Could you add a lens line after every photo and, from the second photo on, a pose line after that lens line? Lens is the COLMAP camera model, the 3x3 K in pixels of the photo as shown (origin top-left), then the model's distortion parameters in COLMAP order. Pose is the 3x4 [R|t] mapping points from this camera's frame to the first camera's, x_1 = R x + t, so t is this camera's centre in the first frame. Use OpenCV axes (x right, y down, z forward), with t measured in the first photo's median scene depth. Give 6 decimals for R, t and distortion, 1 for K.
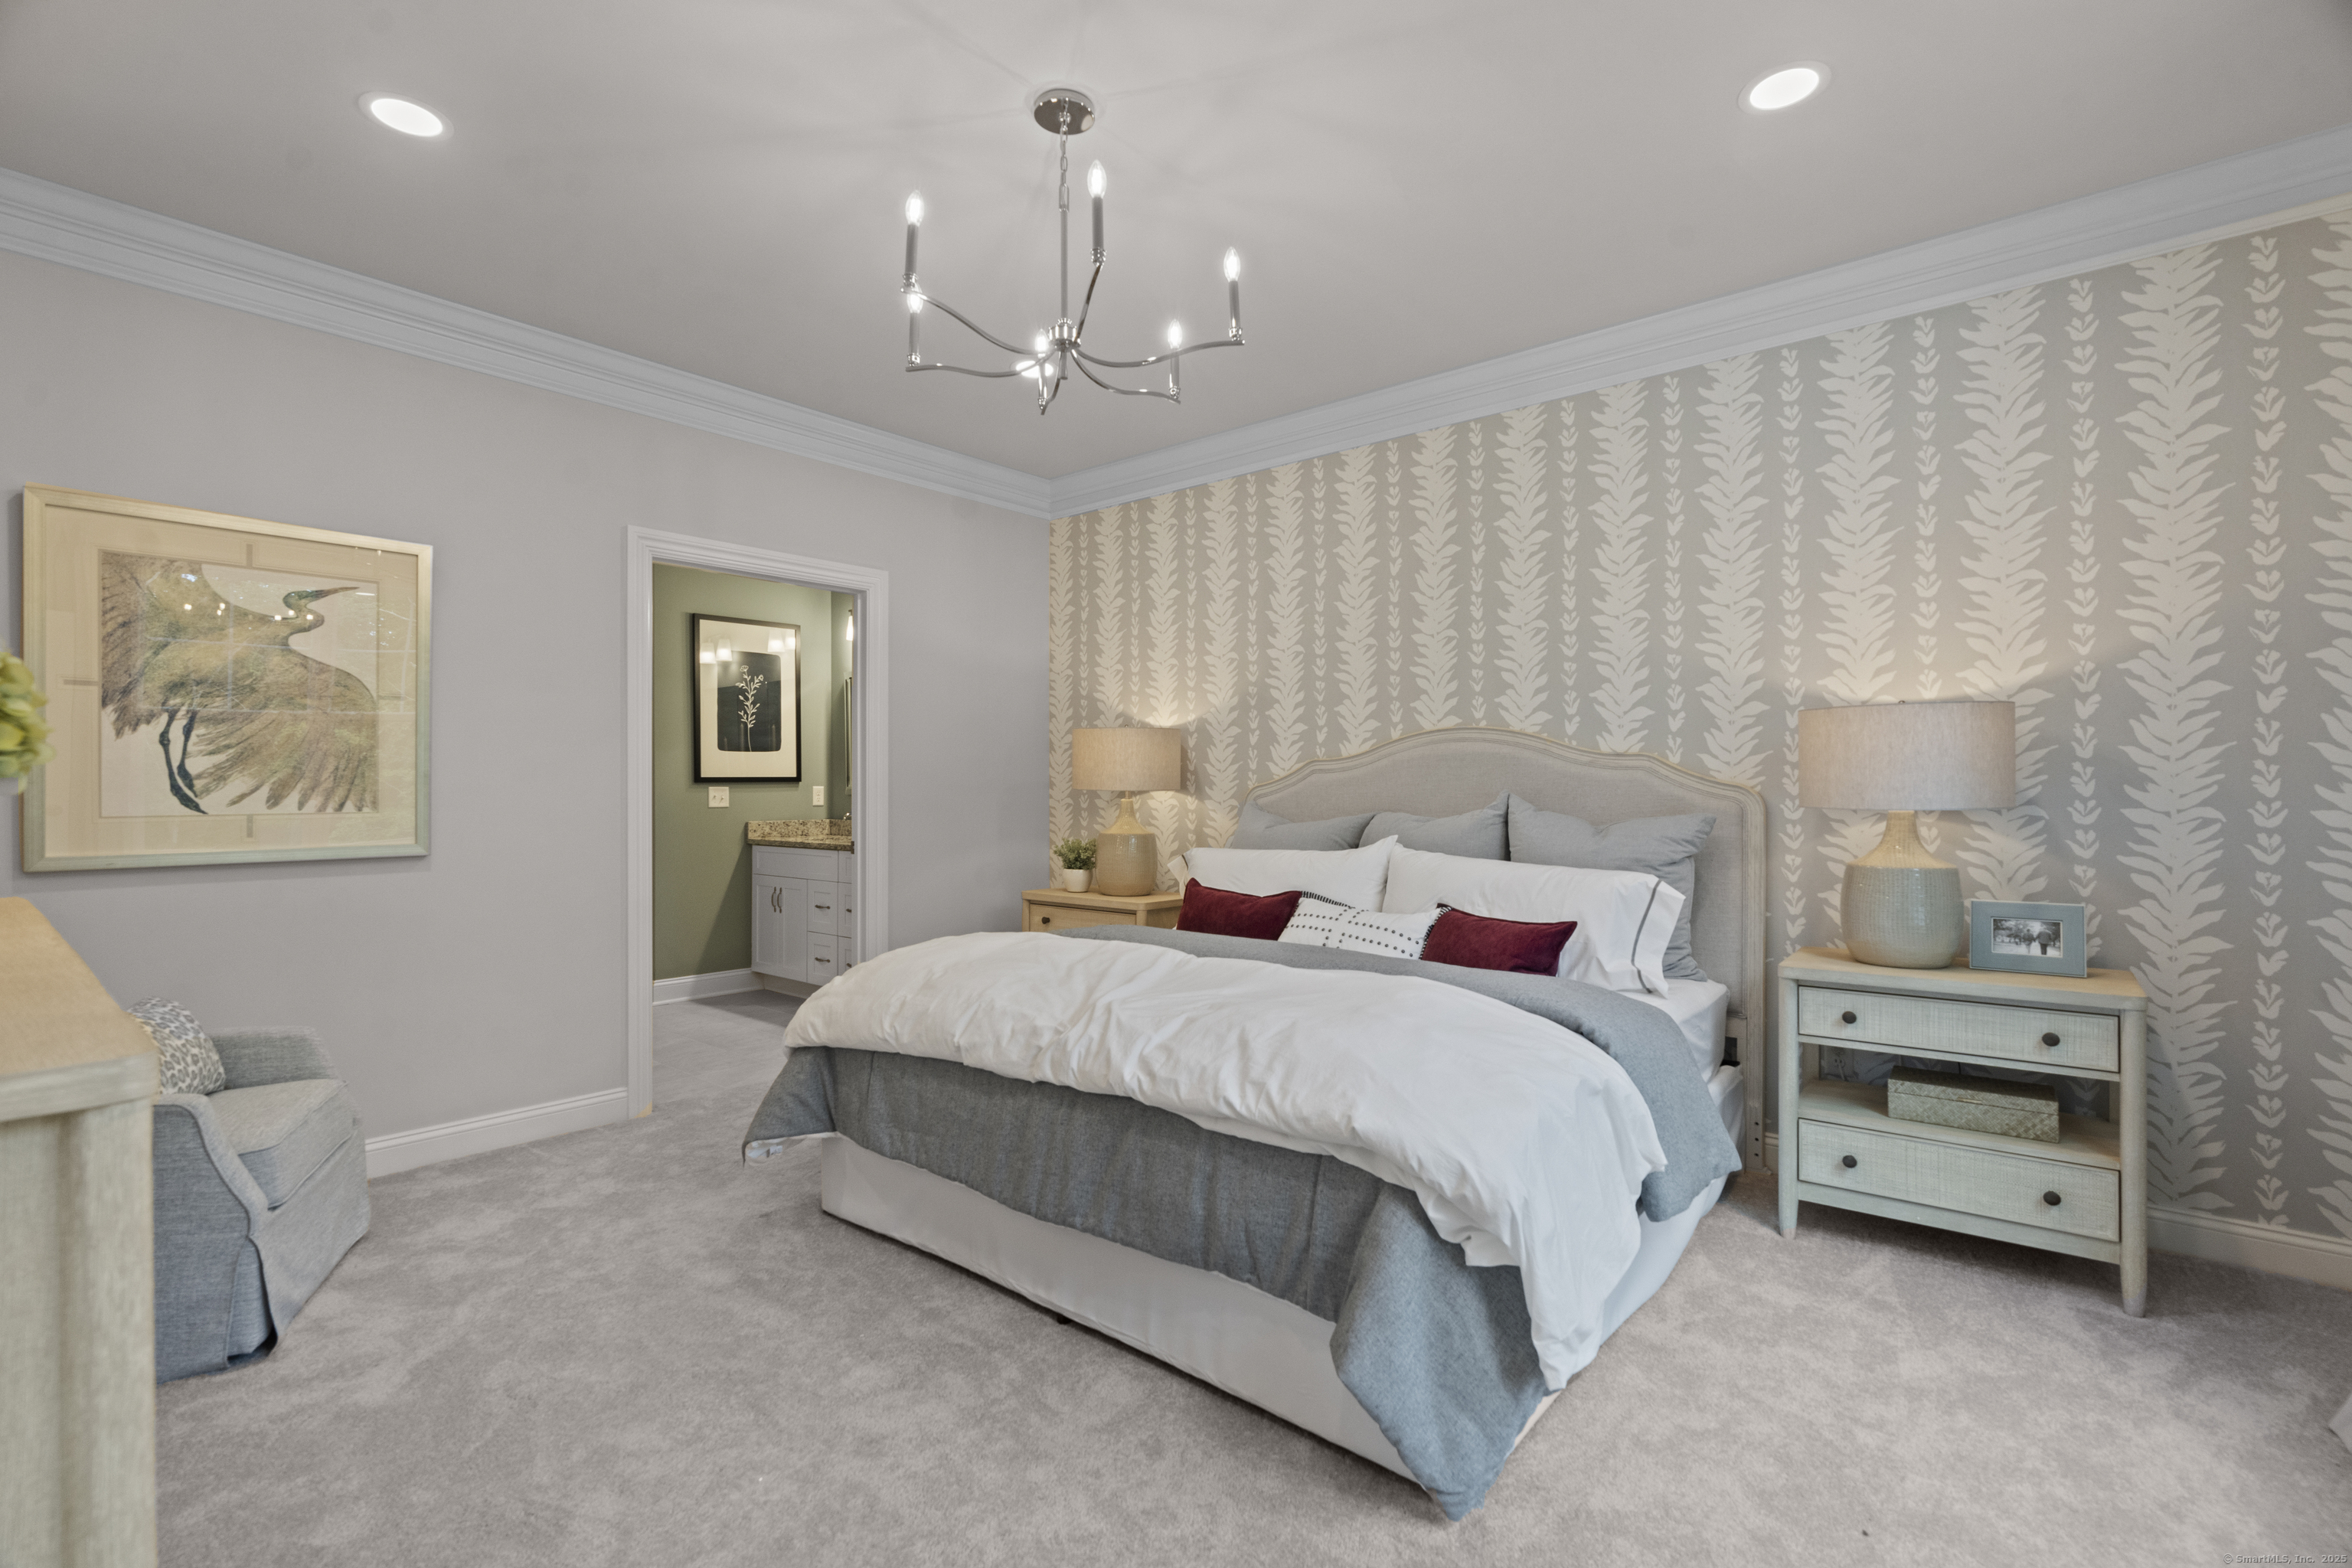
lens RADIAL K [[1070.2, 0, 1170.1], [0, 1070.2, 783.4], [0, 0, 1]] dist [-0.004921, -0.000081]
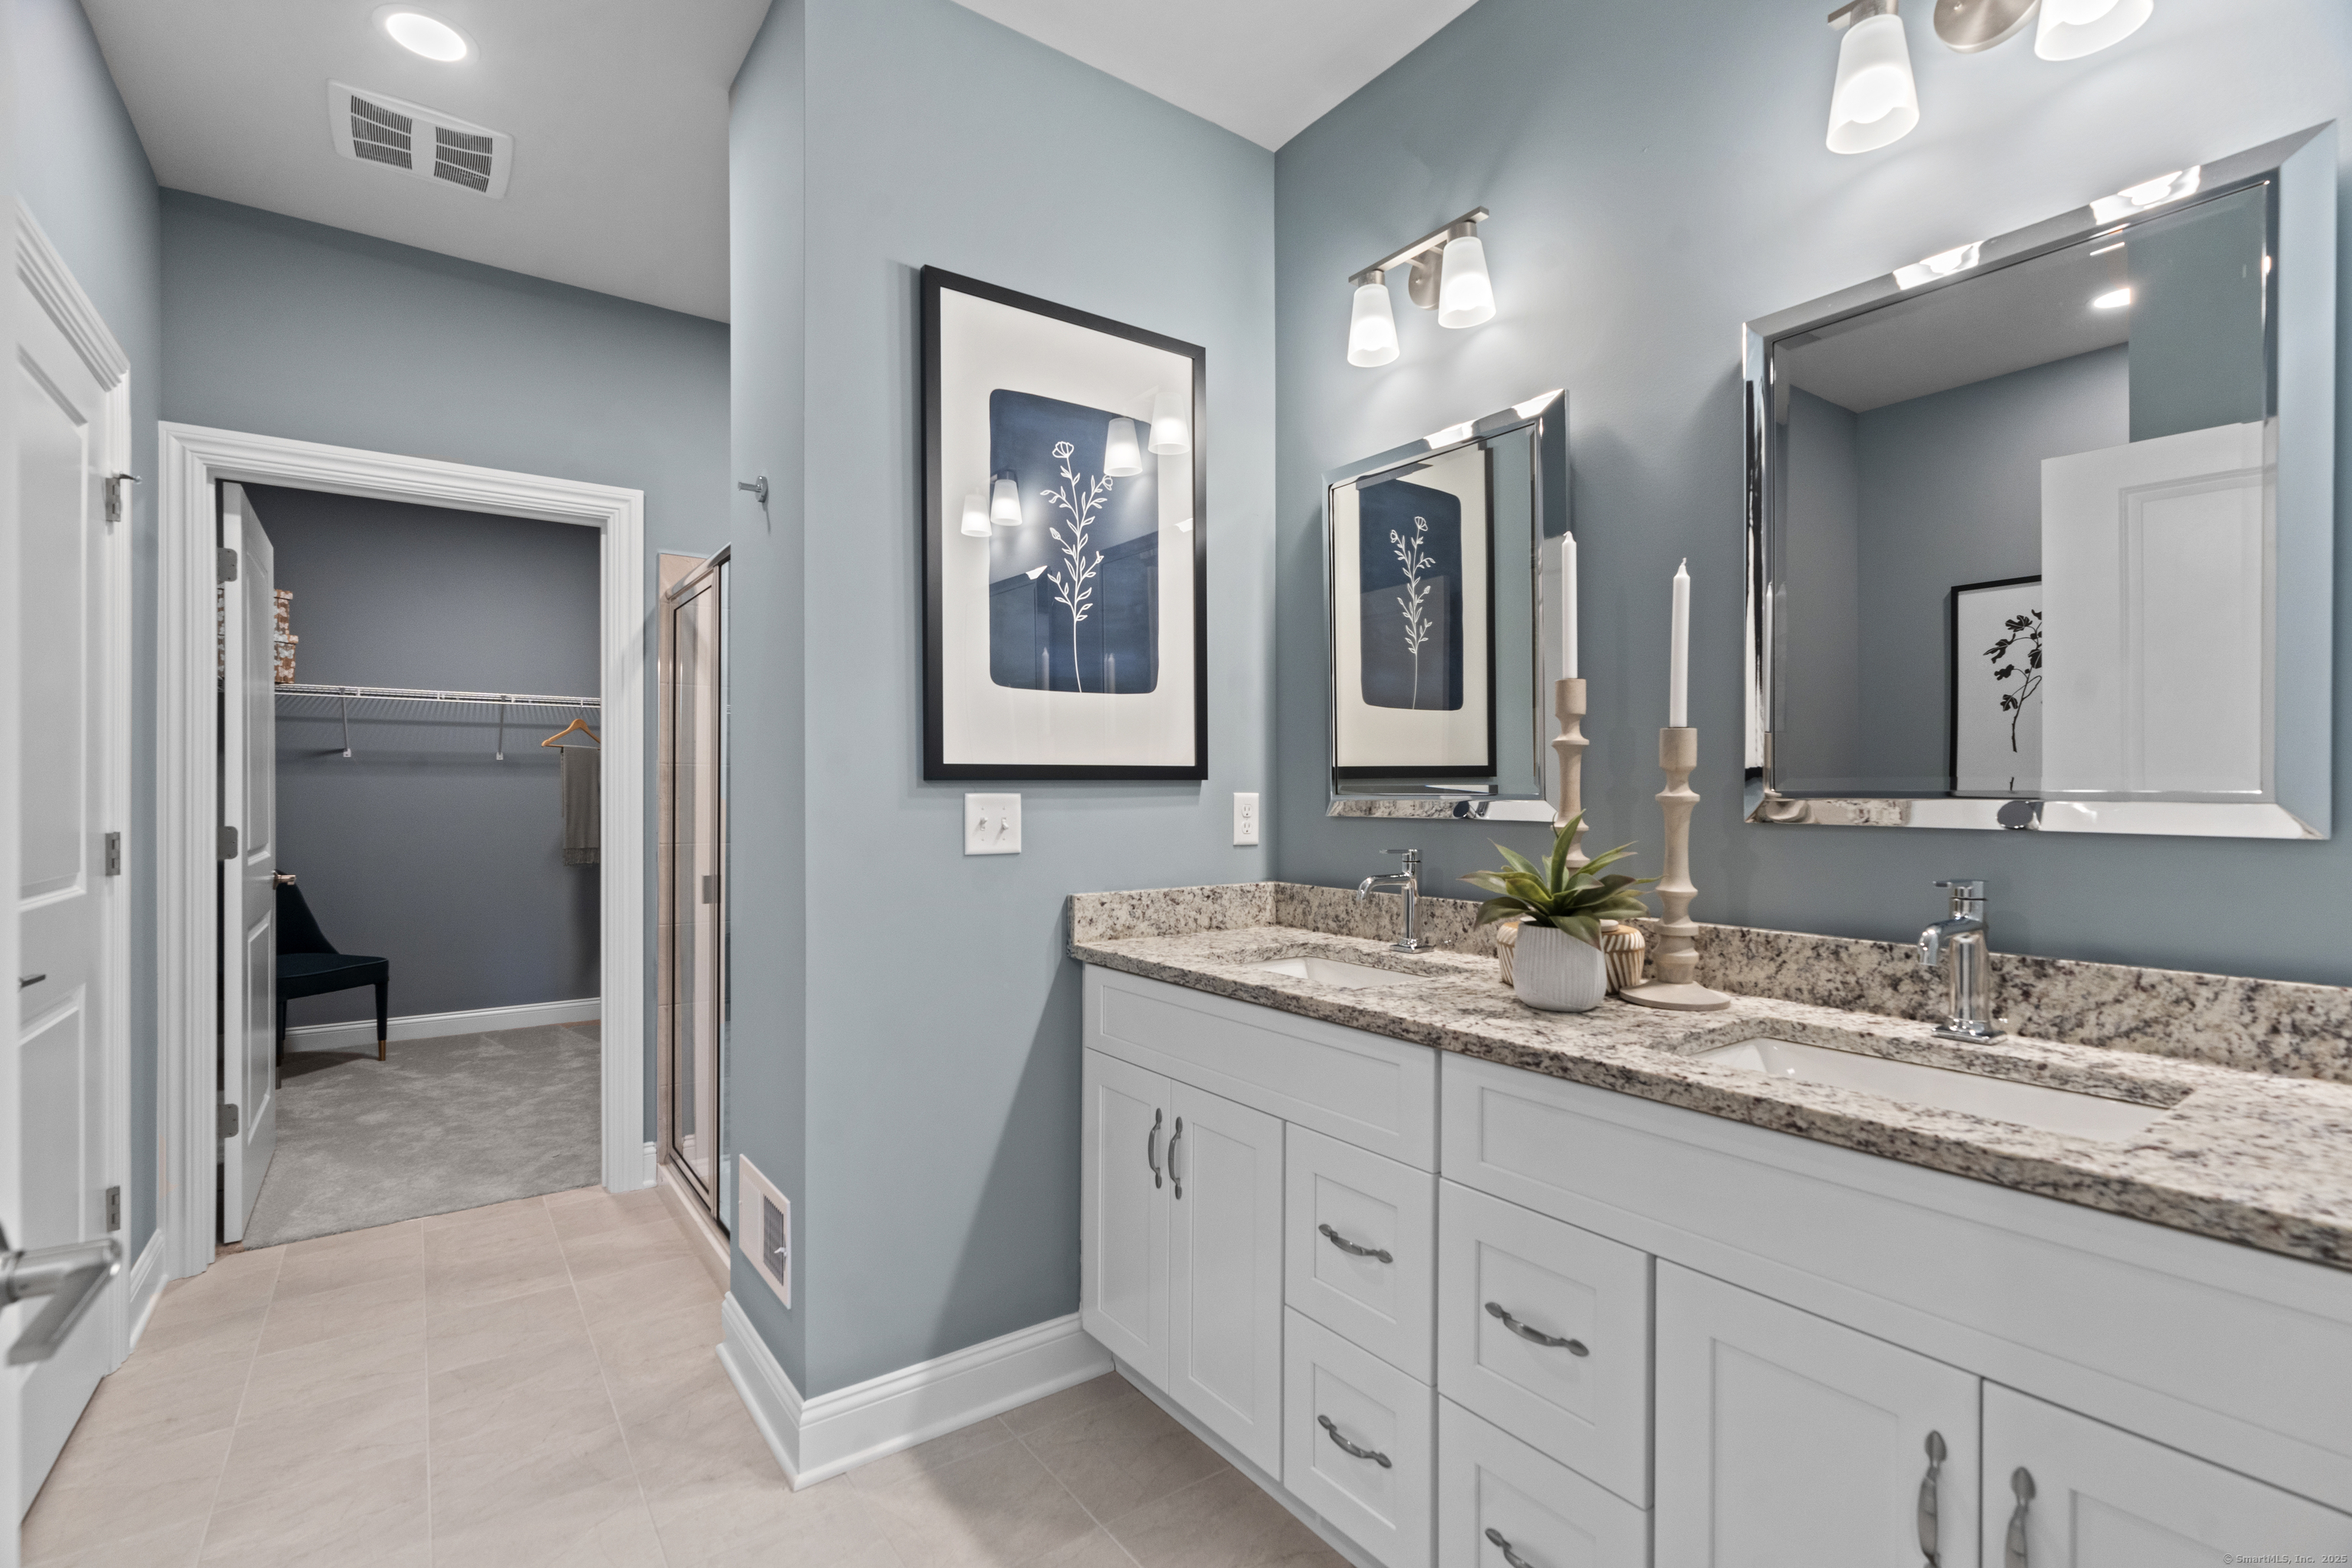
lens RADIAL K [[1070.2, 0, 1179.2], [0, 1070.2, 791.9], [0, 0, 1]] dist [-0.004921, -0.000081]
pose [[0.973583, 0.004567, -0.228286, -0.282250], [-0.004897, 0.999988, -0.000878, 0.002953], [0.228279, 0.001973, 0.973594, 0.670305]]
